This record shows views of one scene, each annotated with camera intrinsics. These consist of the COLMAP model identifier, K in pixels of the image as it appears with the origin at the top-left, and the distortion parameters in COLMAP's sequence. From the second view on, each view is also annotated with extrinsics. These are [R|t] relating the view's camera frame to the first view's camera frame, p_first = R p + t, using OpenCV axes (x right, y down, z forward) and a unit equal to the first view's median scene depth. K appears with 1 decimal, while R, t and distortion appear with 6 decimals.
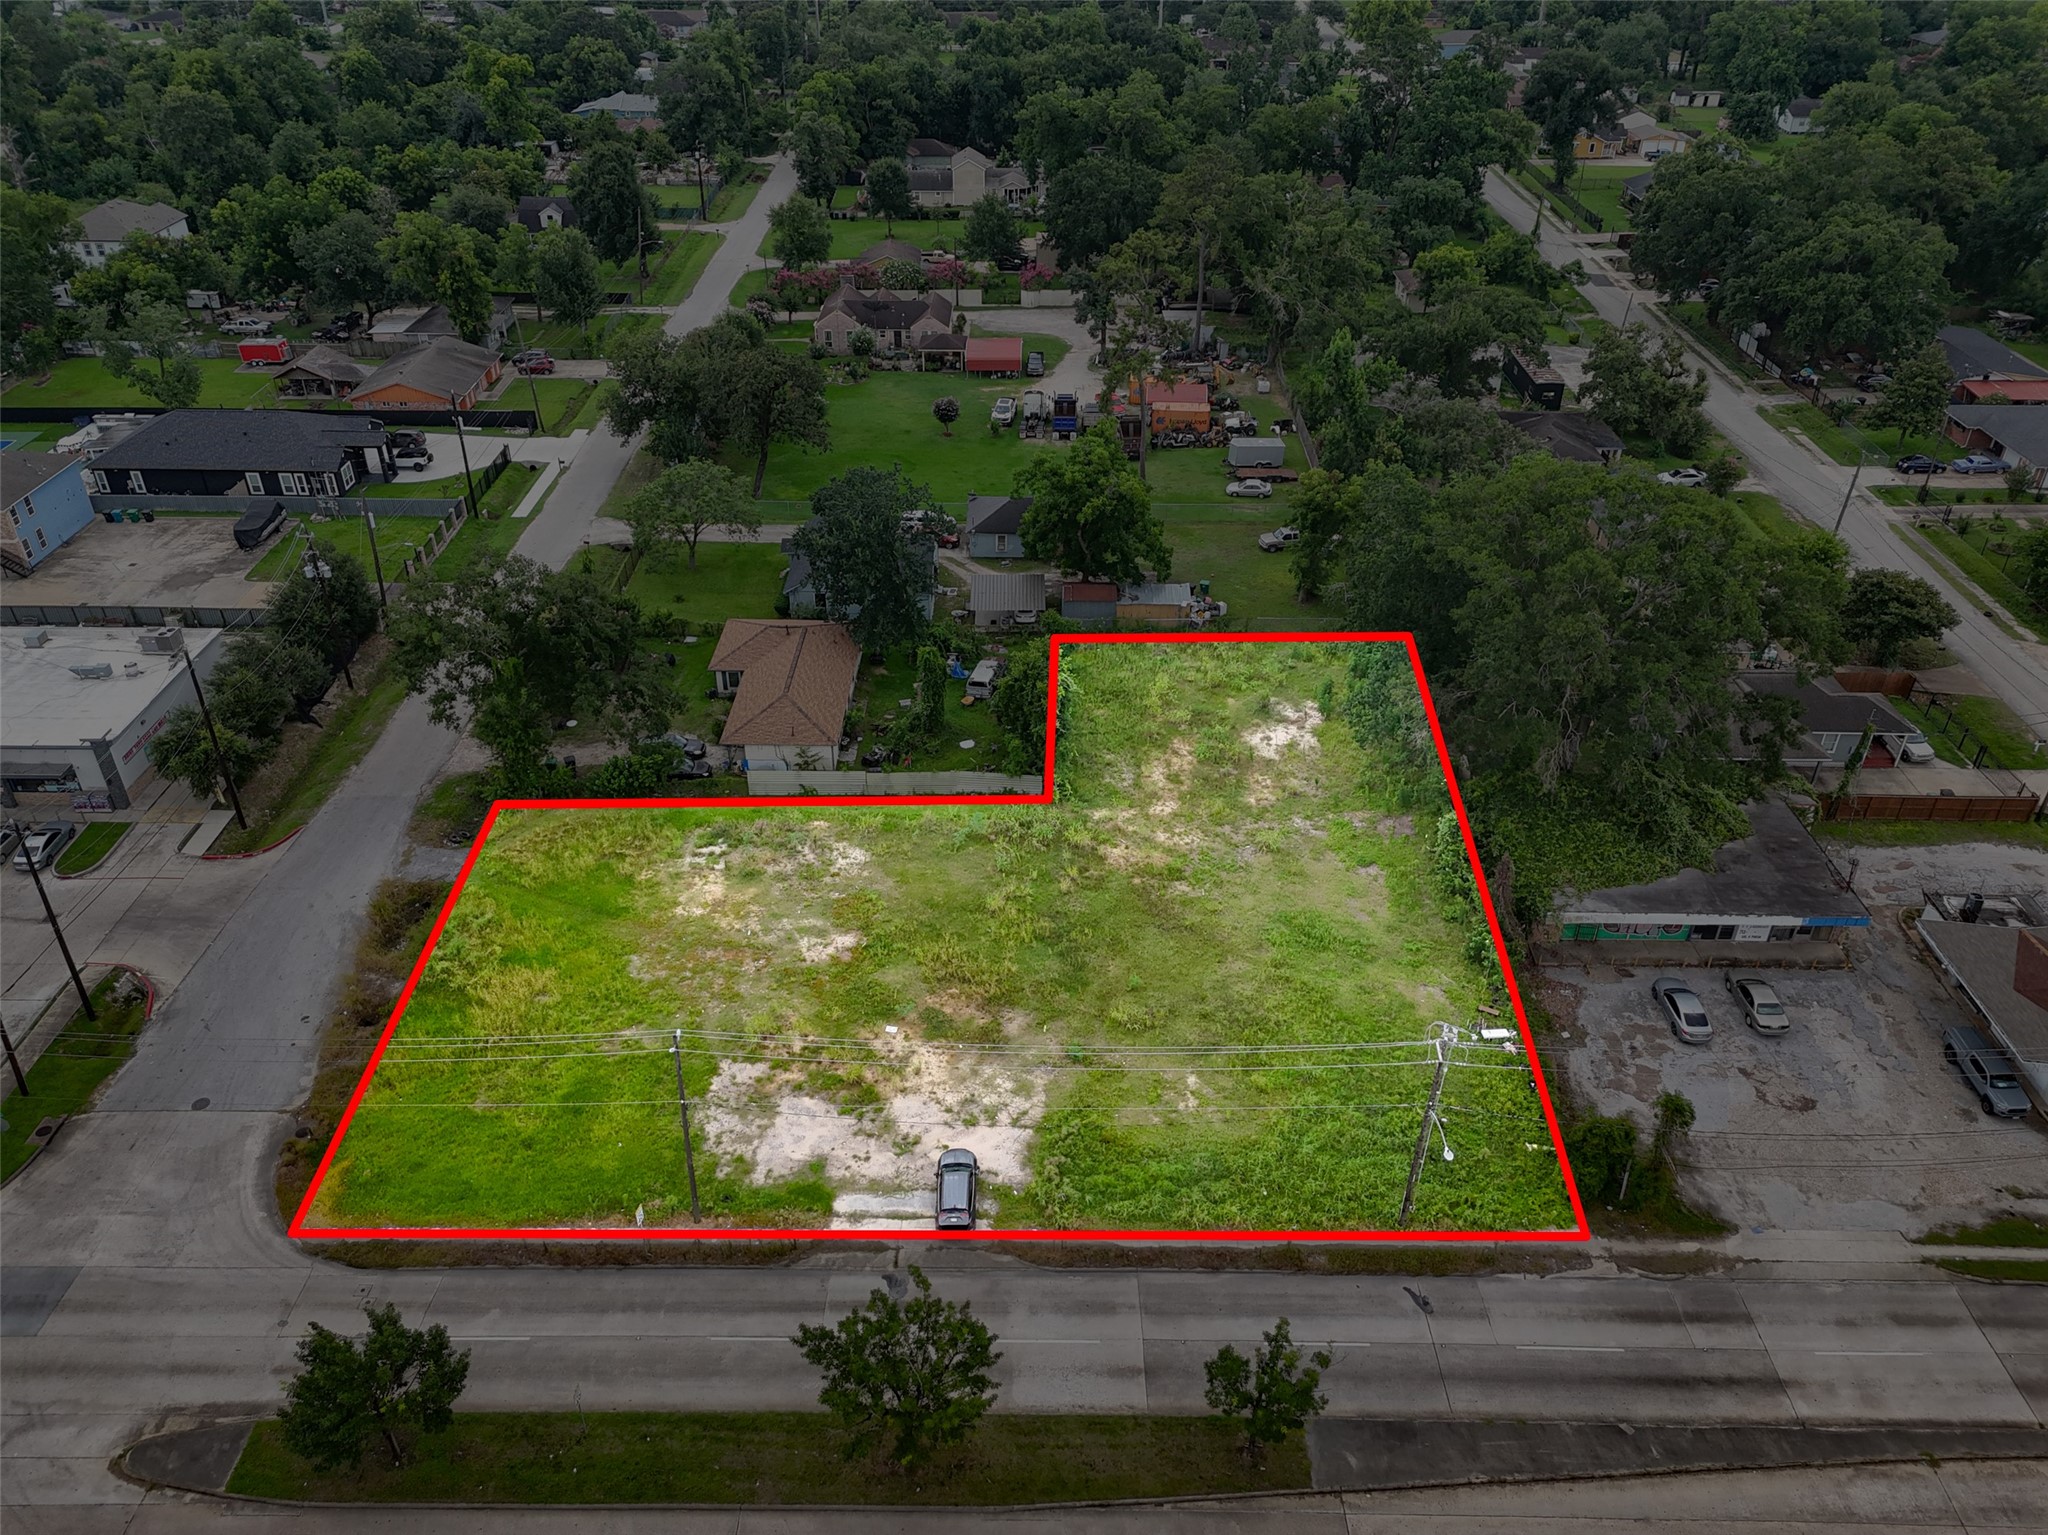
lens RADIAL K [[1505.5, 0, 1021.5], [0, 1505.5, 763.7], [0, 0, 1]] dist [0.074683, -0.067747]
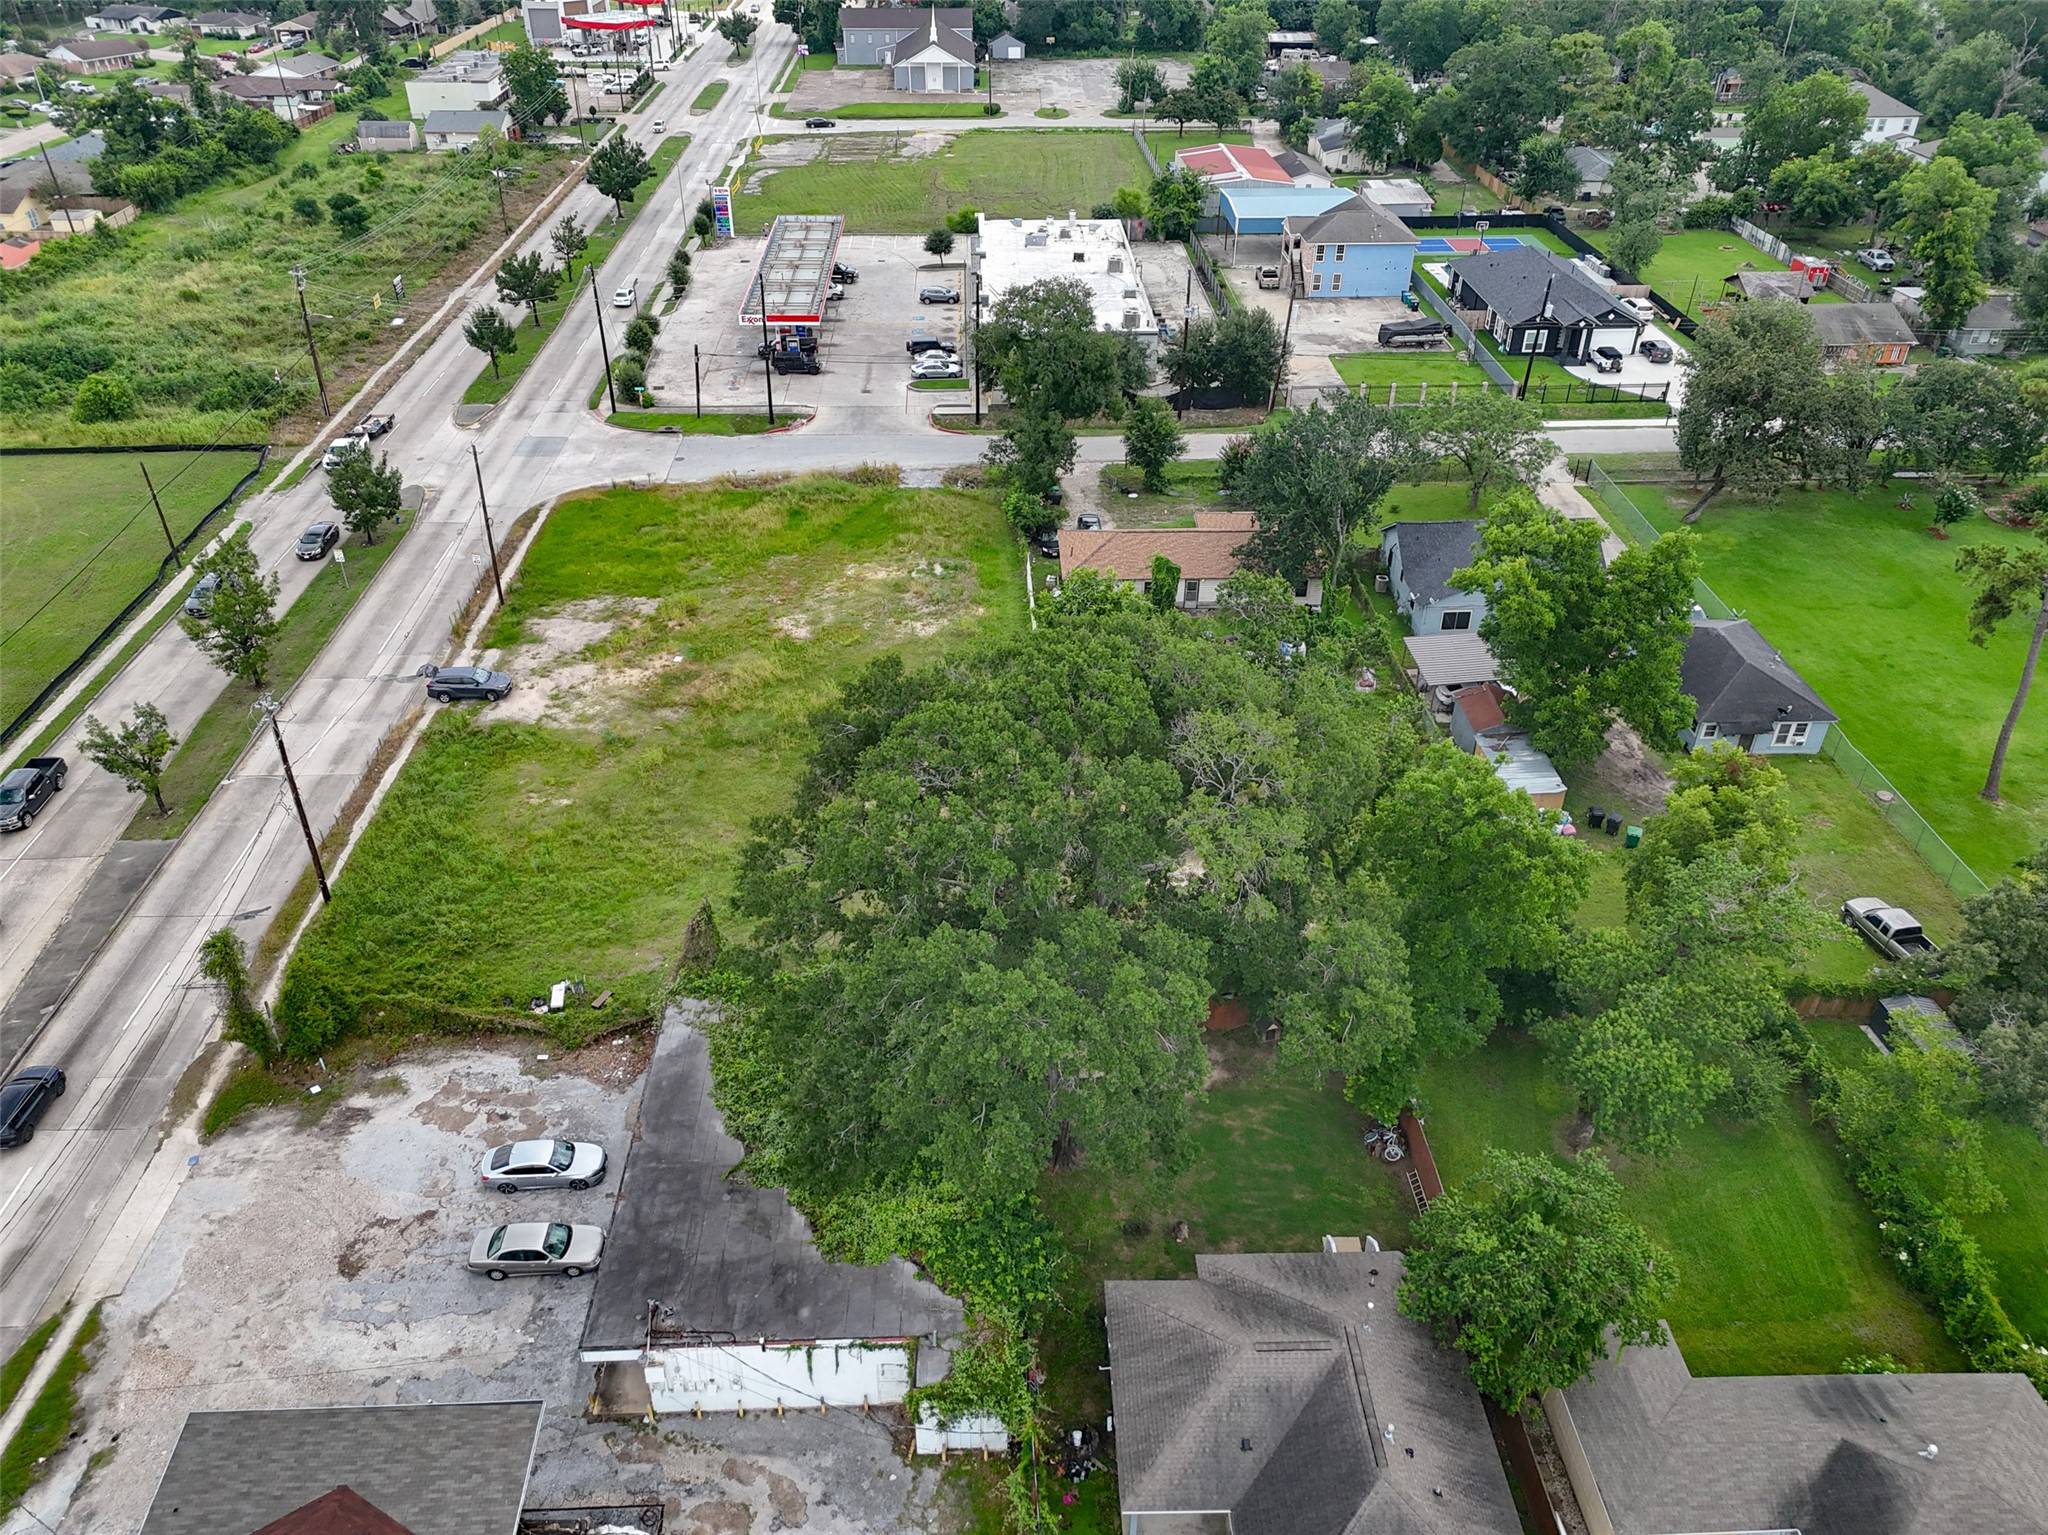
lens RADIAL K [[1505.5, 0, 1018.0], [0, 1505.5, 772.9], [0, 0, 1]] dist [0.074683, -0.067747]
pose [[0.047044, 0.550417, -0.833563, 0.835152], [-0.545859, 0.713034, 0.440023, -0.369328], [0.836555, 0.434307, 0.333994, 0.759687]]
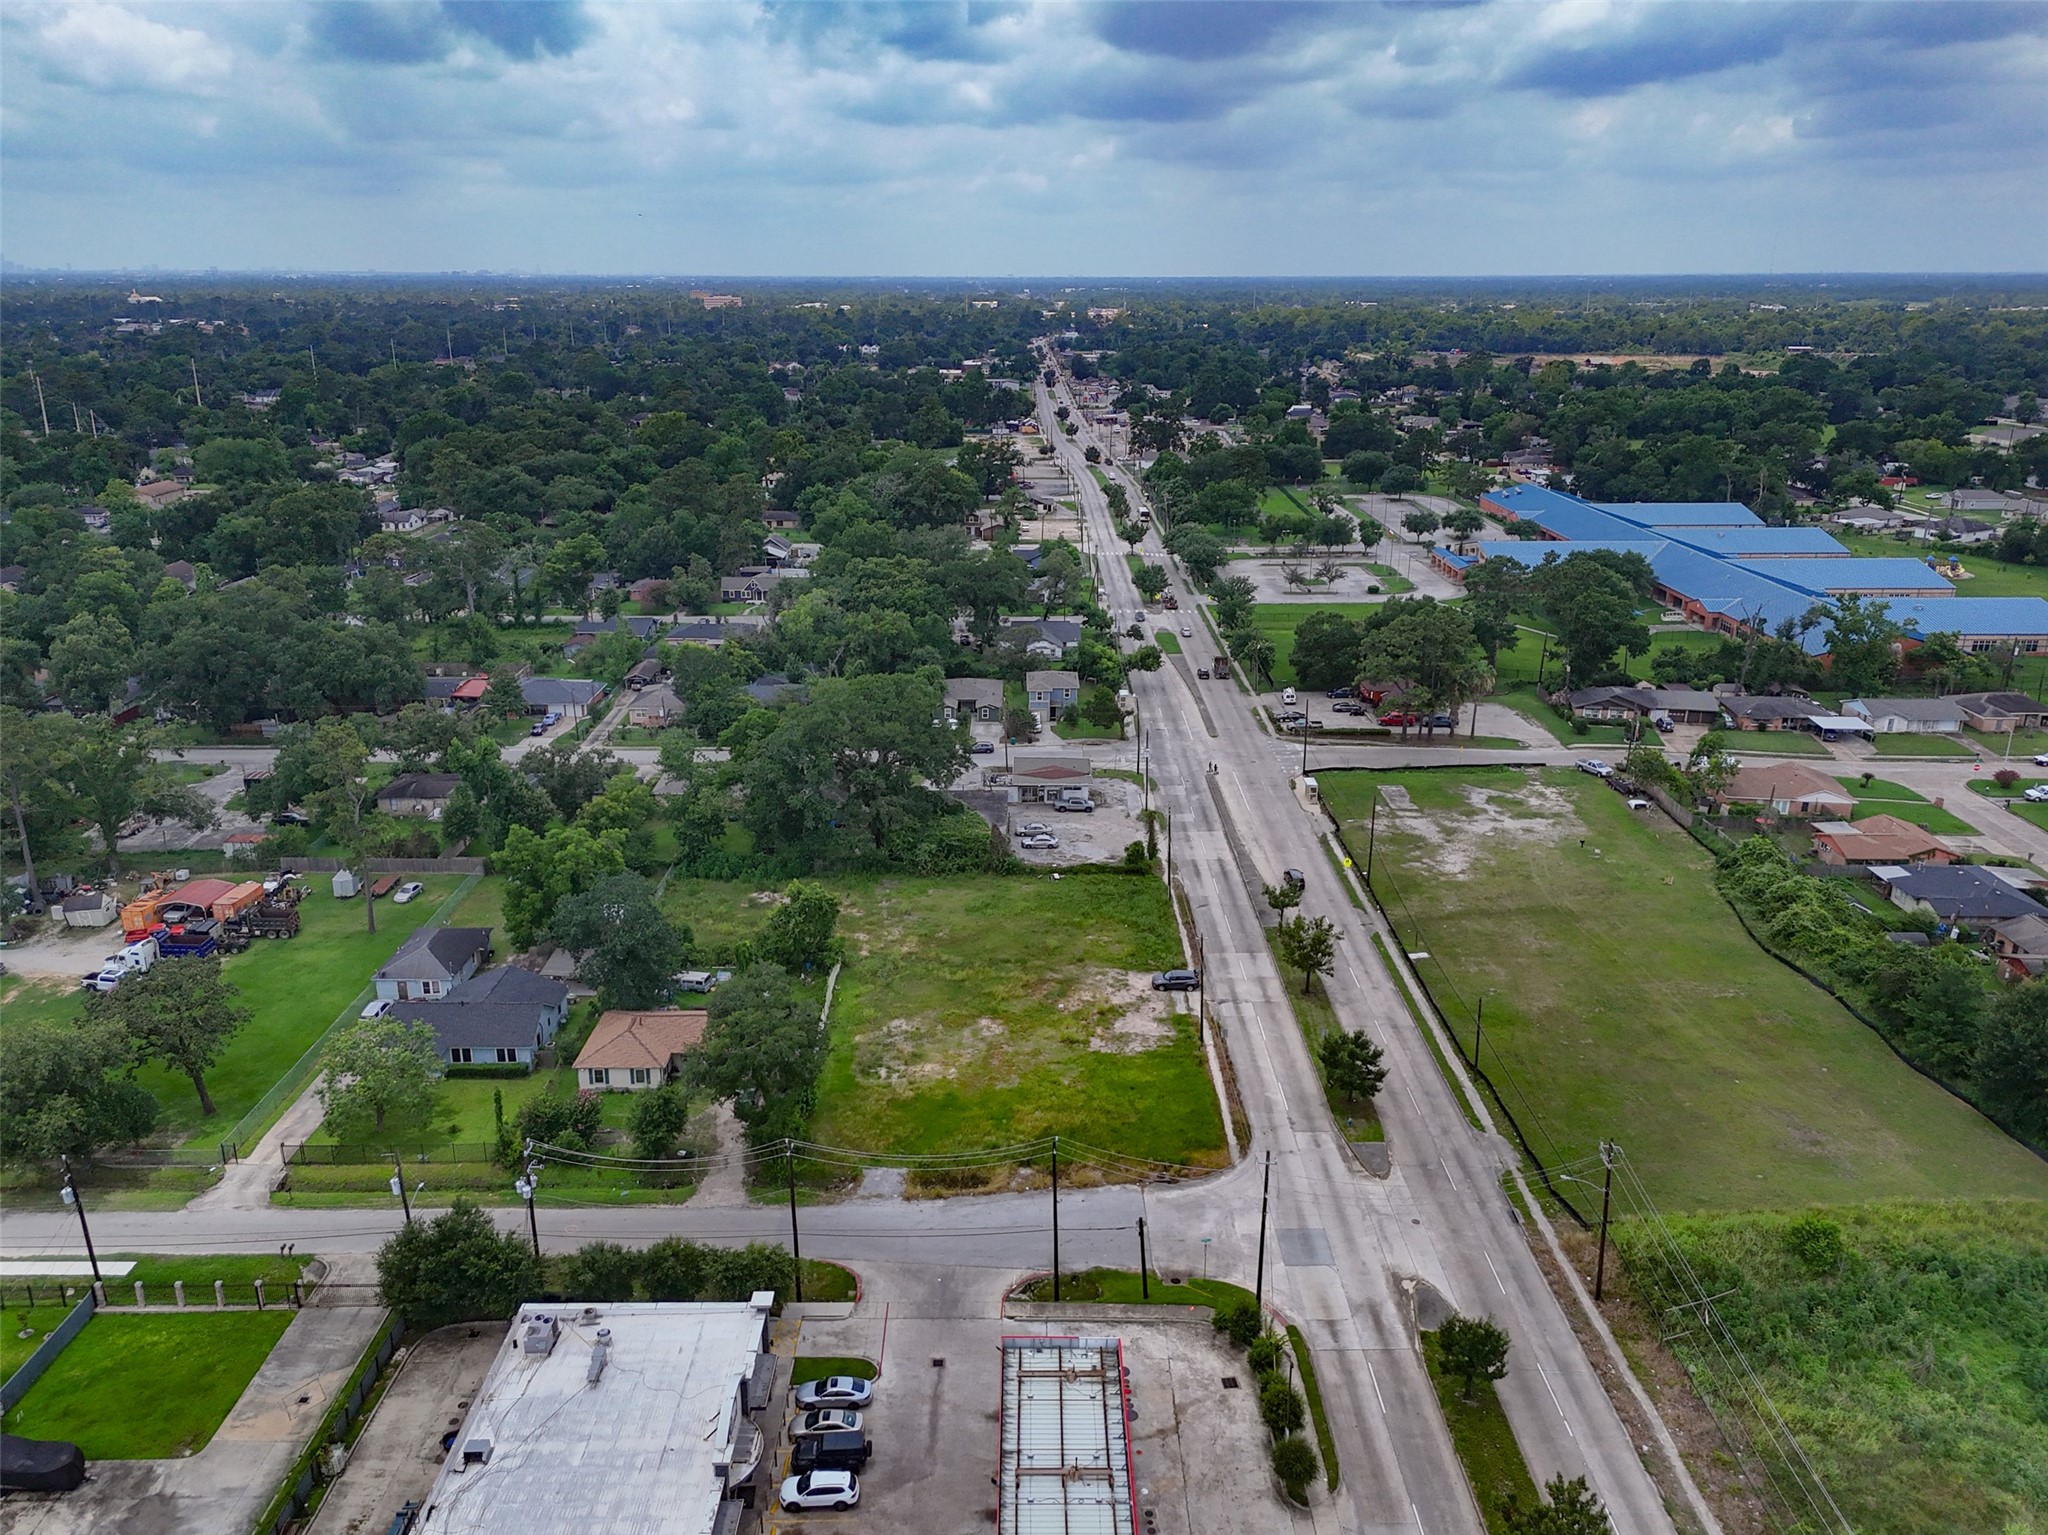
lens RADIAL K [[1505.5, 0, 1013.4], [0, 1505.5, 770.2], [0, 0, 1]] dist [0.074683, -0.067747]
pose [[-0.009521, -0.312136, 0.949990, -1.505847], [0.544158, 0.795428, 0.266806, -0.494160], [-0.838929, 0.519485, 0.162278, 0.531515]]
